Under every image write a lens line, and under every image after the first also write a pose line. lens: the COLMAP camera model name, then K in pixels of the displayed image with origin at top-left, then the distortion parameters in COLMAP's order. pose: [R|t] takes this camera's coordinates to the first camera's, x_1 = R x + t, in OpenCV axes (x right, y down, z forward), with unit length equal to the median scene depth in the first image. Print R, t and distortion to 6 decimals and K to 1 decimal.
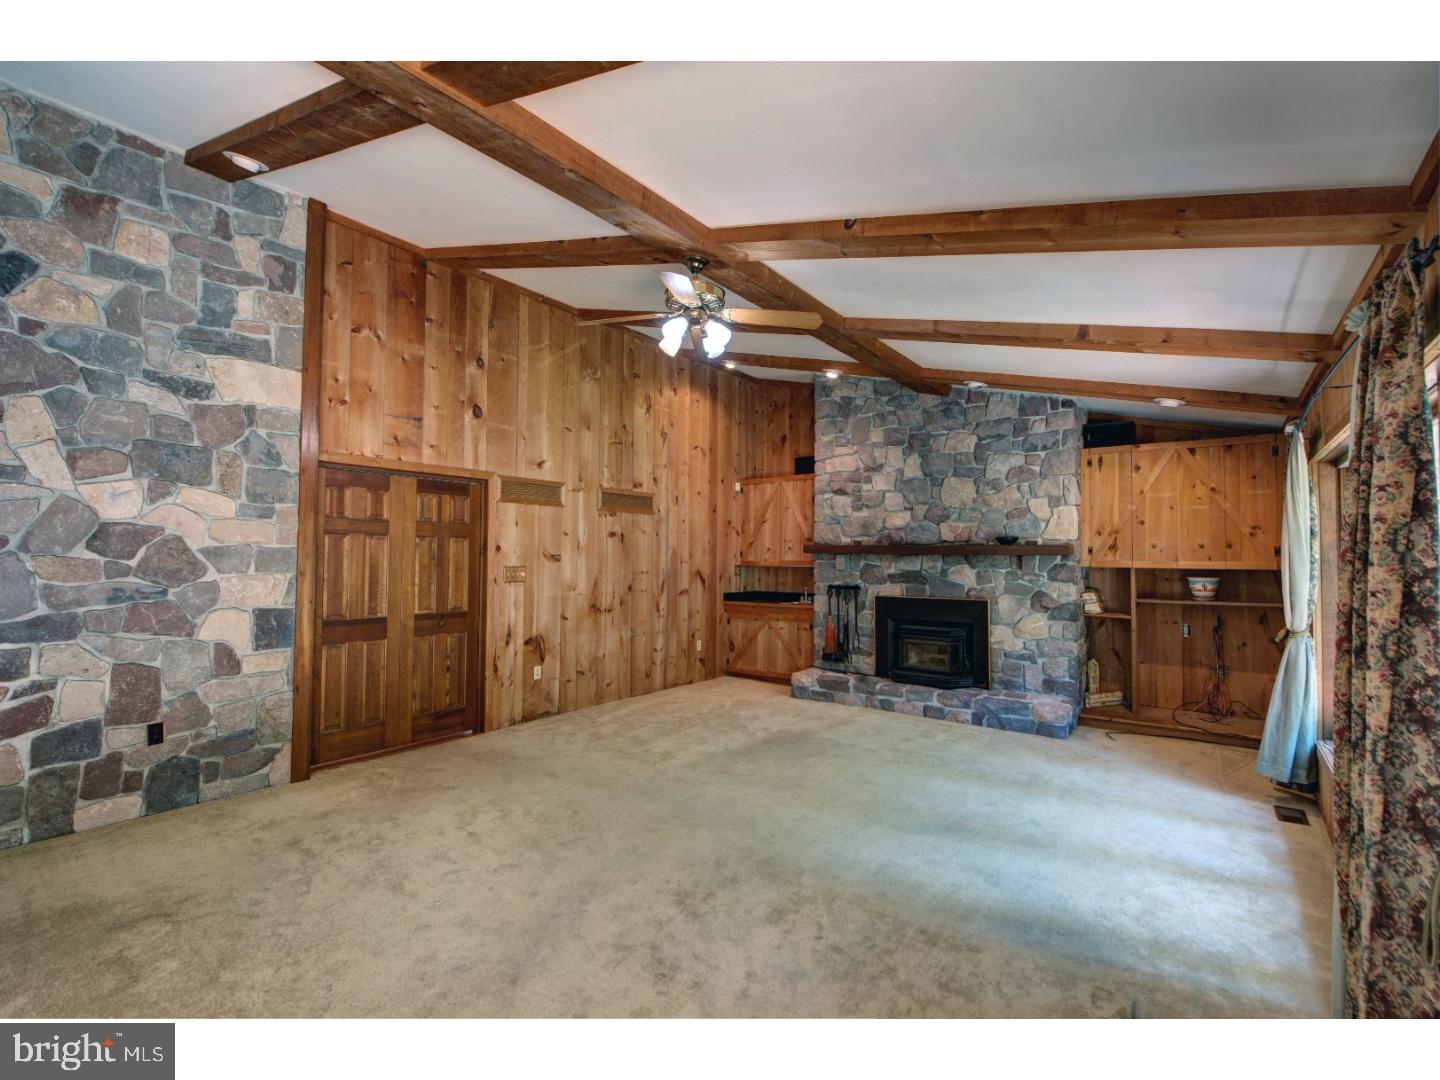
lens RADIAL K [[656.4, 0, 720.0], [0, 656.4, 540.0], [0, 0, 1]] dist [-0.001150, -0.000102]
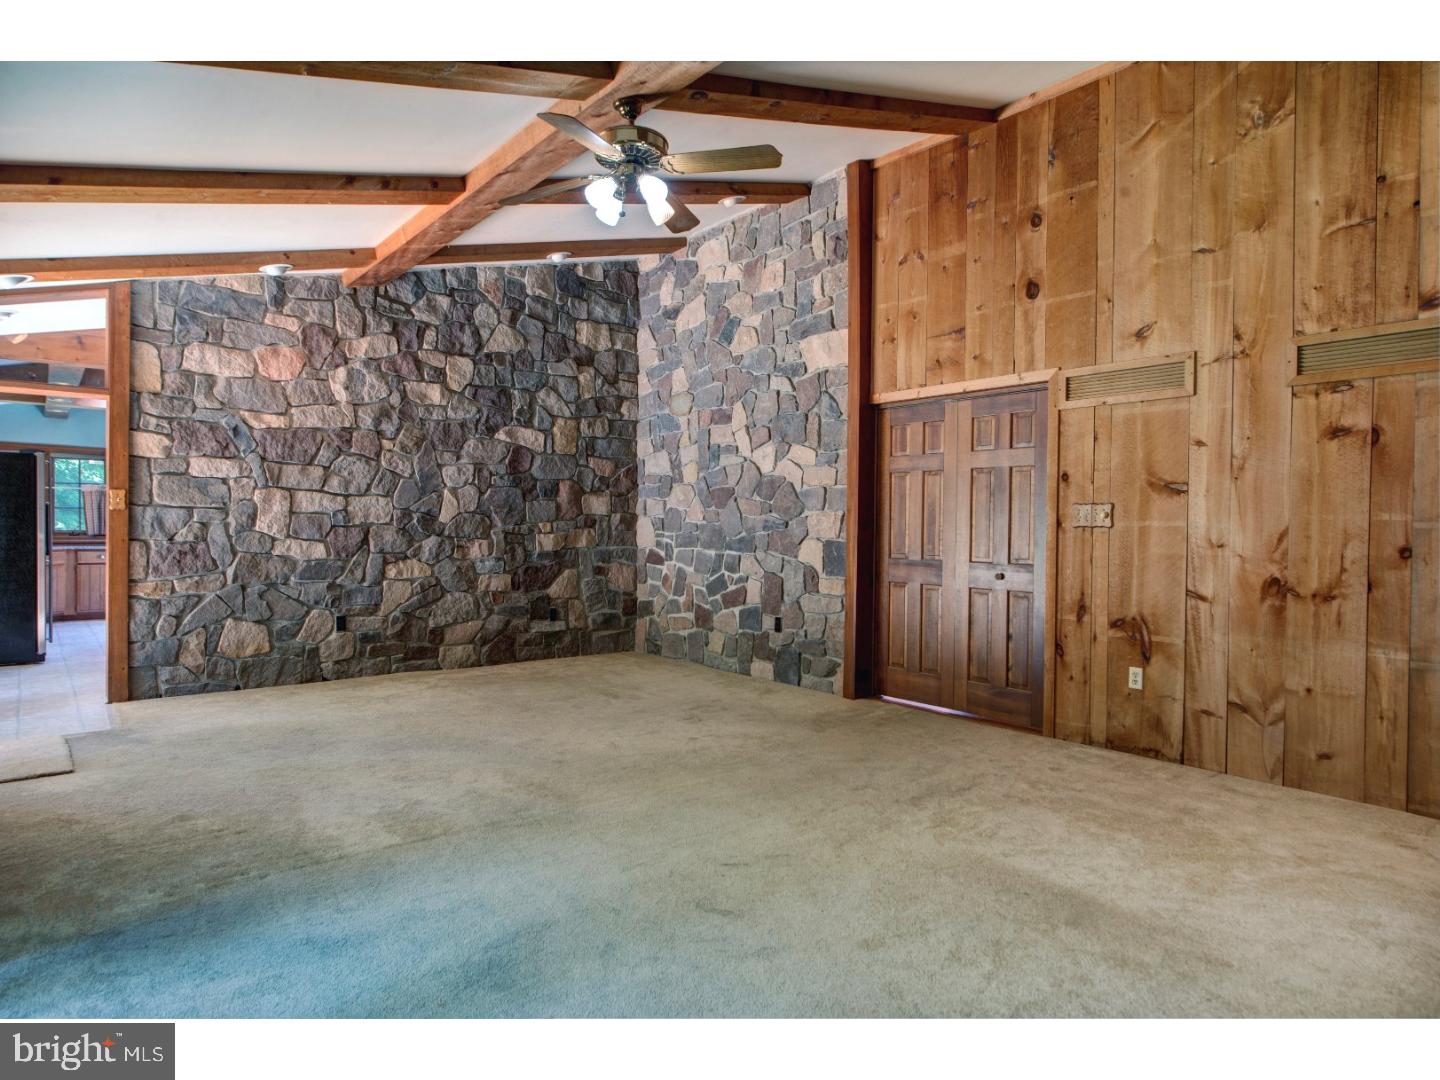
lens RADIAL K [[866.1, 0, 720.0], [0, 866.1, 540.0], [0, 0, 1]] dist [0.002101, 0.000822]
pose [[-0.239794, 0.003140, -0.970819, 0.701637], [0.010070, 0.999949, 0.000747, 0.082470], [0.970772, -0.009597, -0.239813, 0.968305]]
